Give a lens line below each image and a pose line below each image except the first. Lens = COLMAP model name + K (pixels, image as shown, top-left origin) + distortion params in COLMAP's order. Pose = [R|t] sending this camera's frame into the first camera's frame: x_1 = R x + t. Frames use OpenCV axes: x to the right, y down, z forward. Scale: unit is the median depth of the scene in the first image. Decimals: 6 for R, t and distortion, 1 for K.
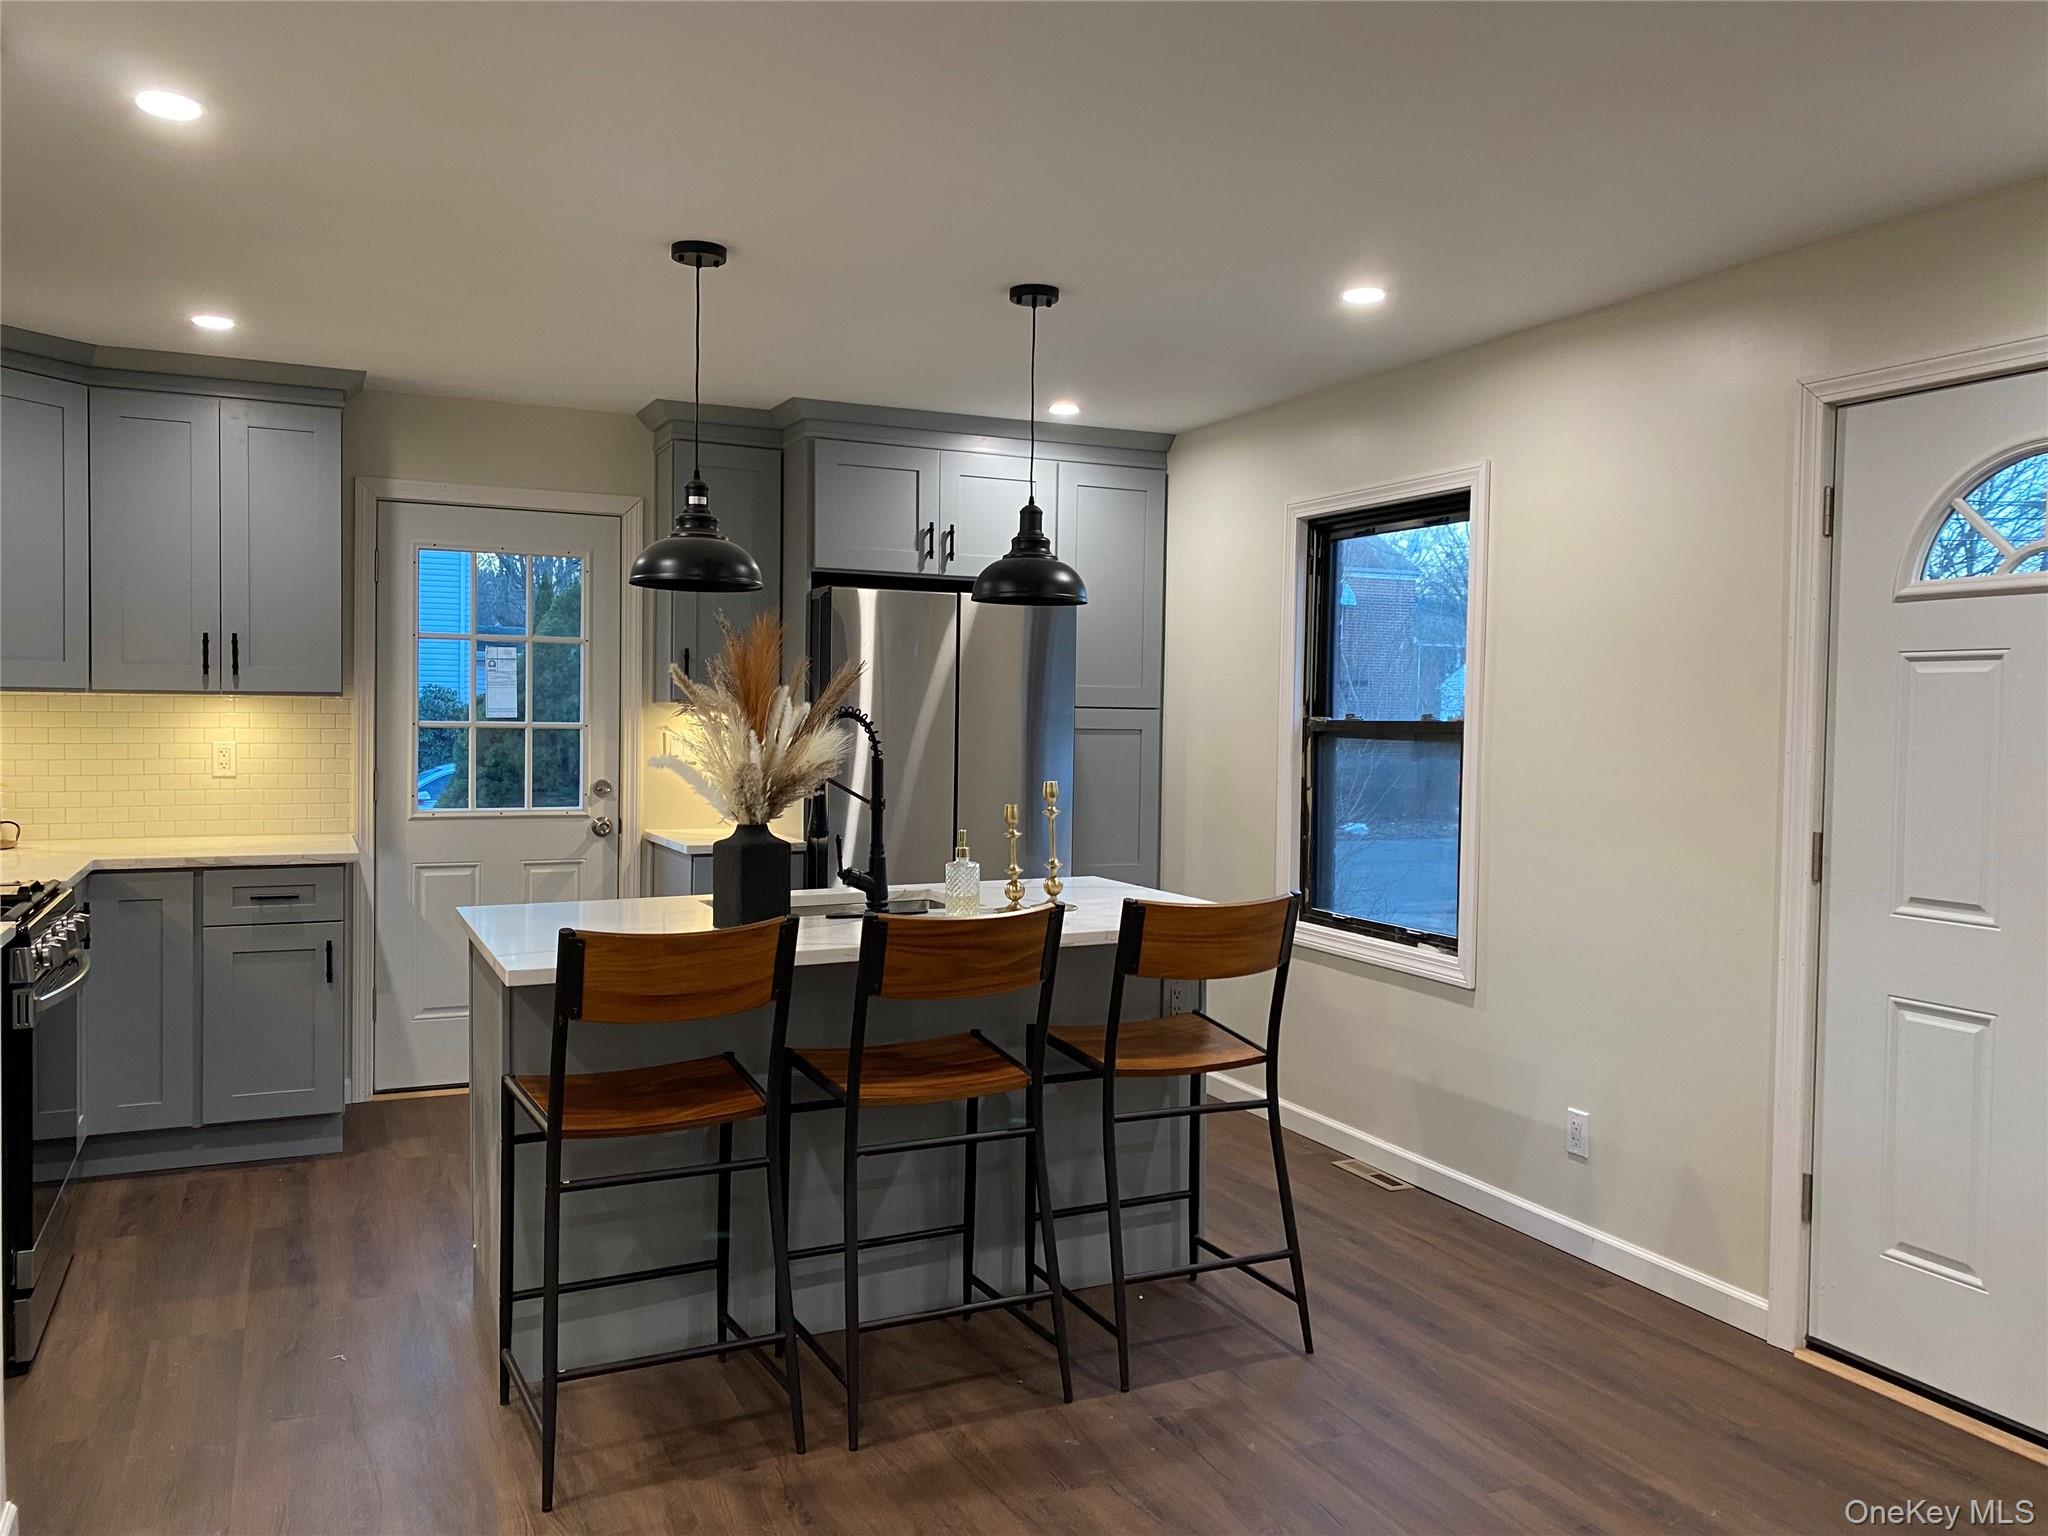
lens RADIAL K [[1550.9, 0, 1032.1], [0, 1550.9, 757.6], [0, 0, 1]] dist [0.024829, -0.025694]
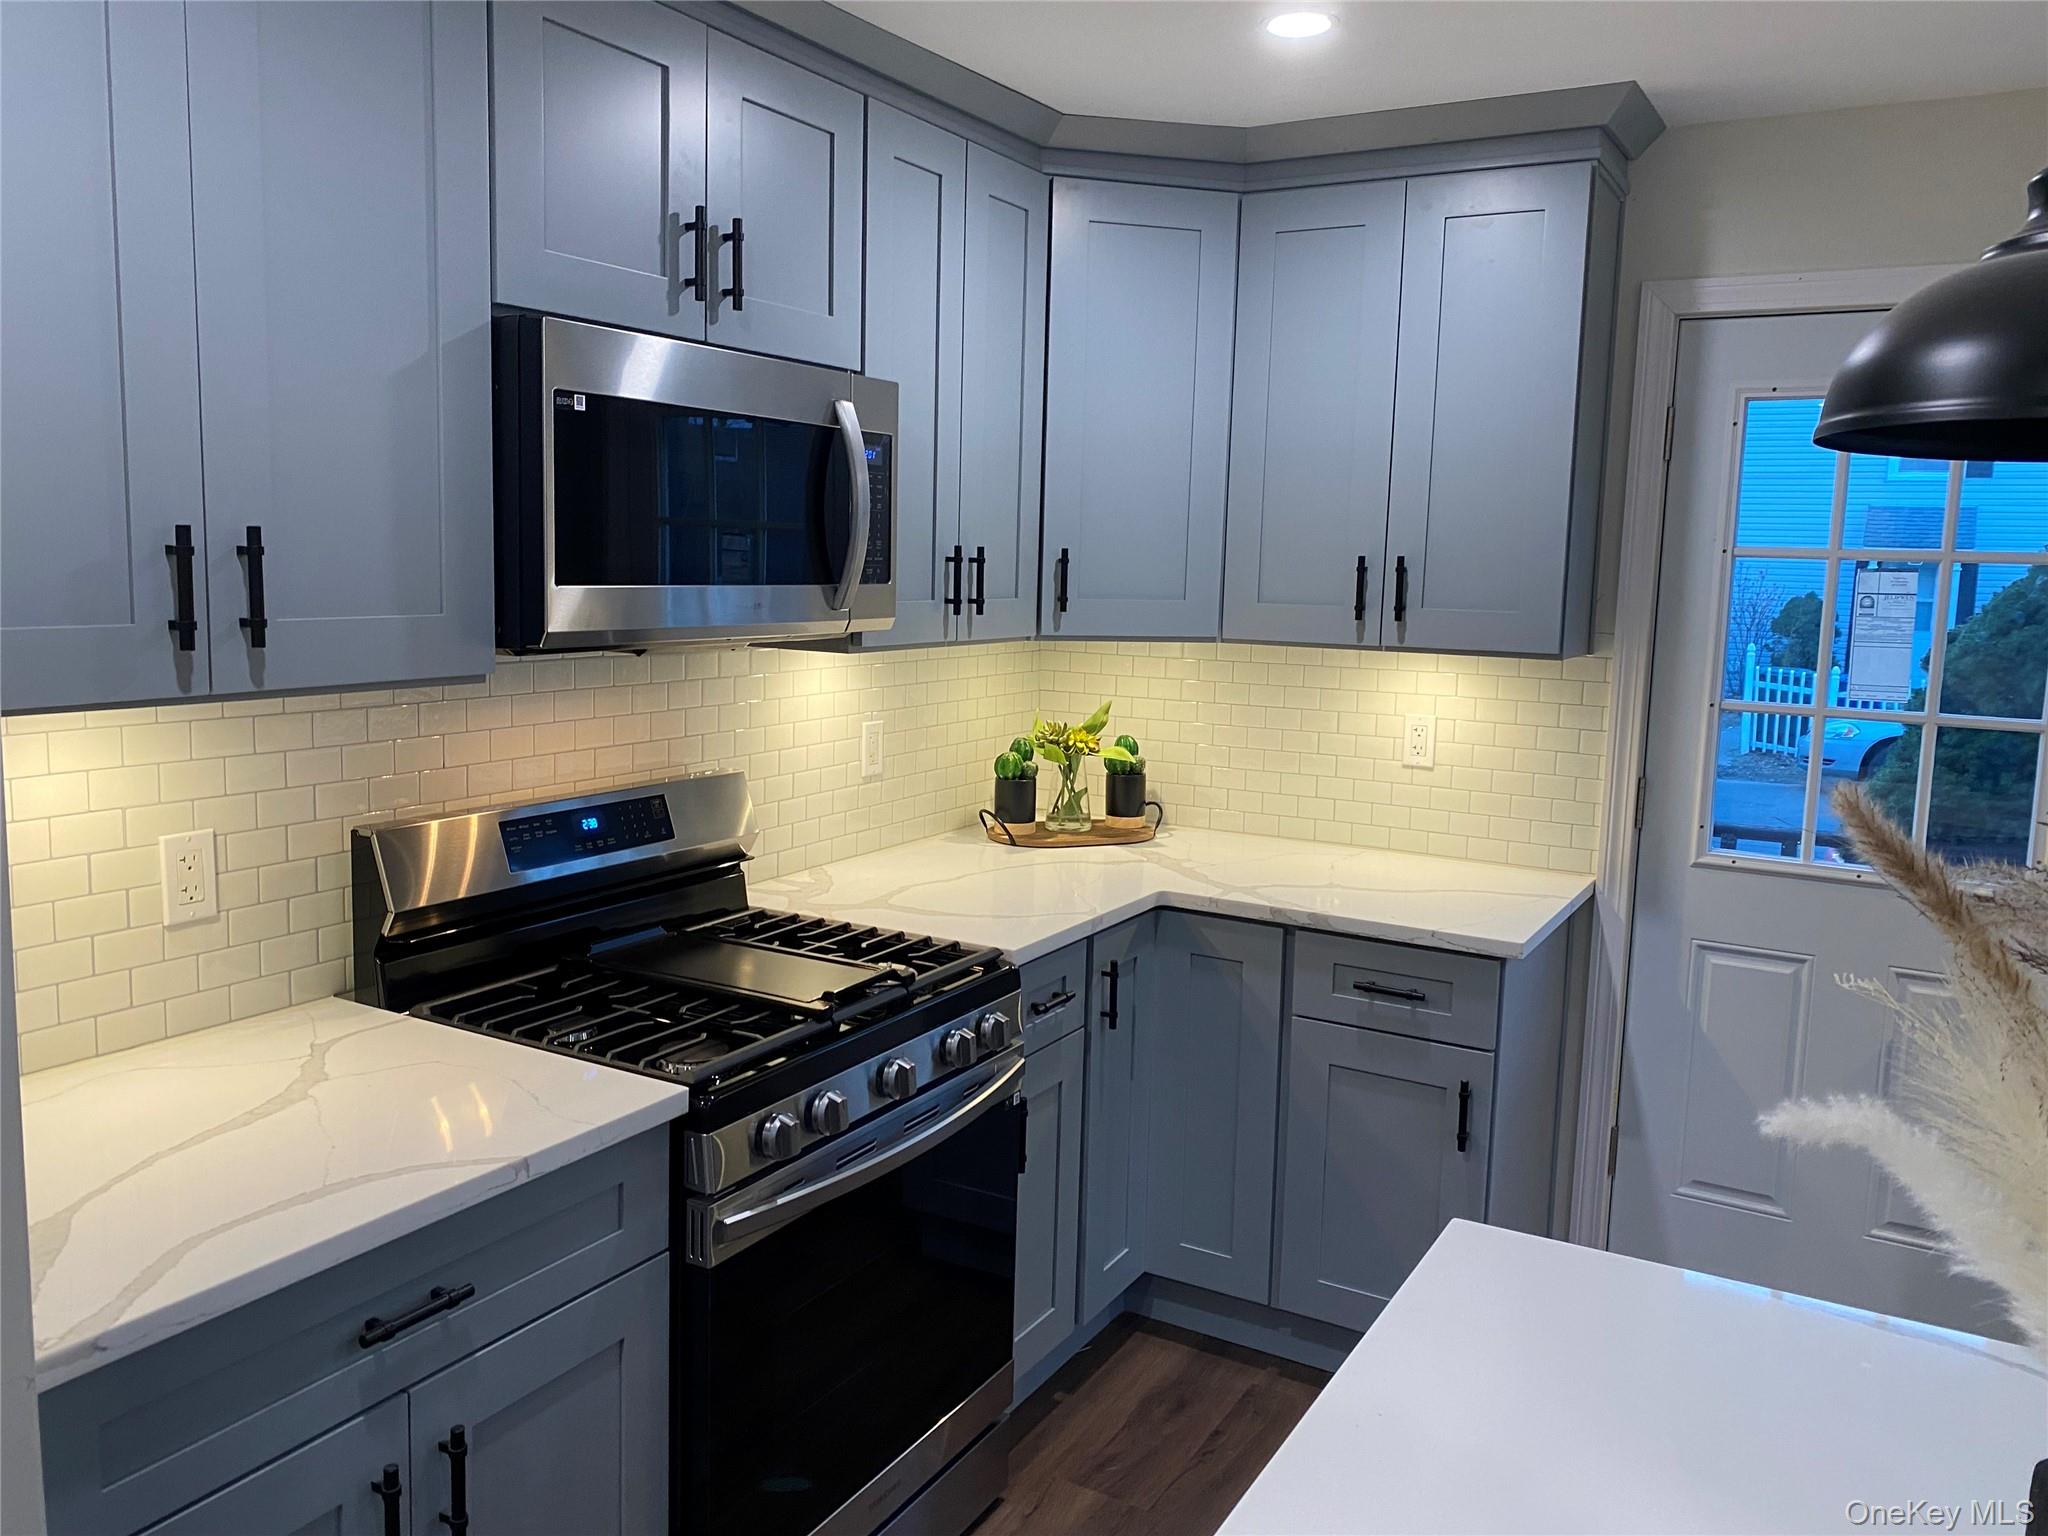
lens RADIAL K [[1550.9, 0, 1028.6], [0, 1550.9, 747.4], [0, 0, 1]] dist [0.024829, -0.025694]
pose [[0.571254, 0.102444, -0.814355, -0.094544], [-0.042808, 0.994549, 0.095083, -0.070604], [0.819656, -0.019455, 0.572525, 0.643157]]
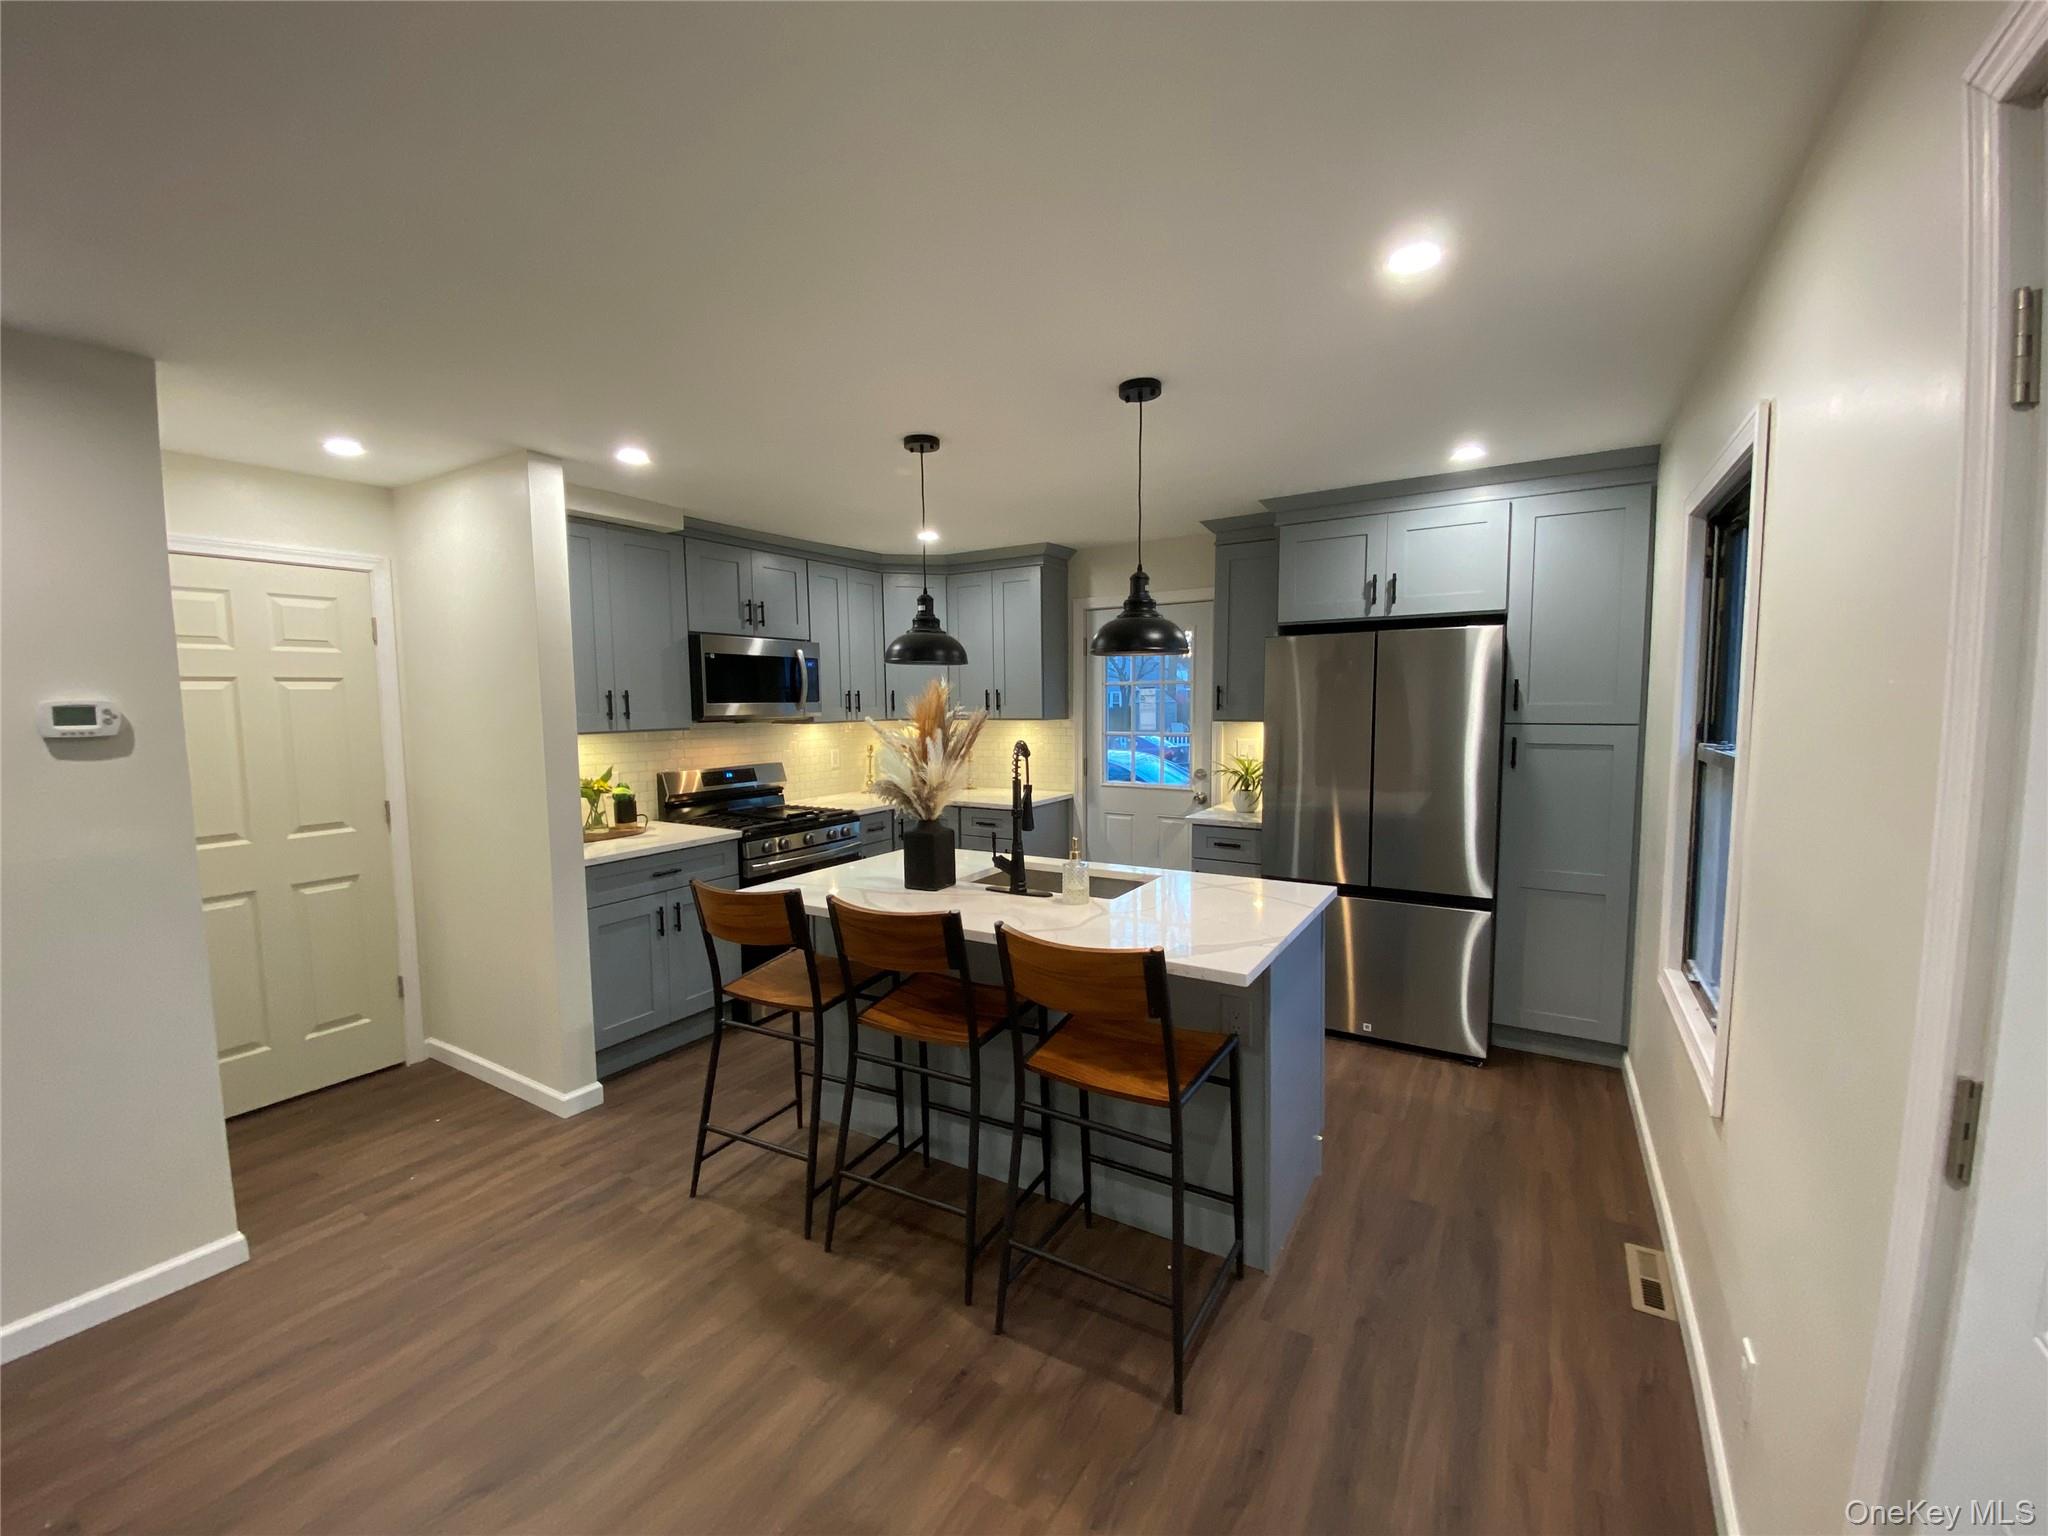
lens RADIAL K [[822.8, 0, 1033.2], [0, 822.8, 772.5], [0, 0, 1]] dist [0.007110, -0.013012]
pose [[0.552258, 0.053414, -0.831960, 0.481534], [-0.005521, 0.998158, 0.060420, -0.046905], [0.833655, -0.028774, 0.551536, 0.579393]]
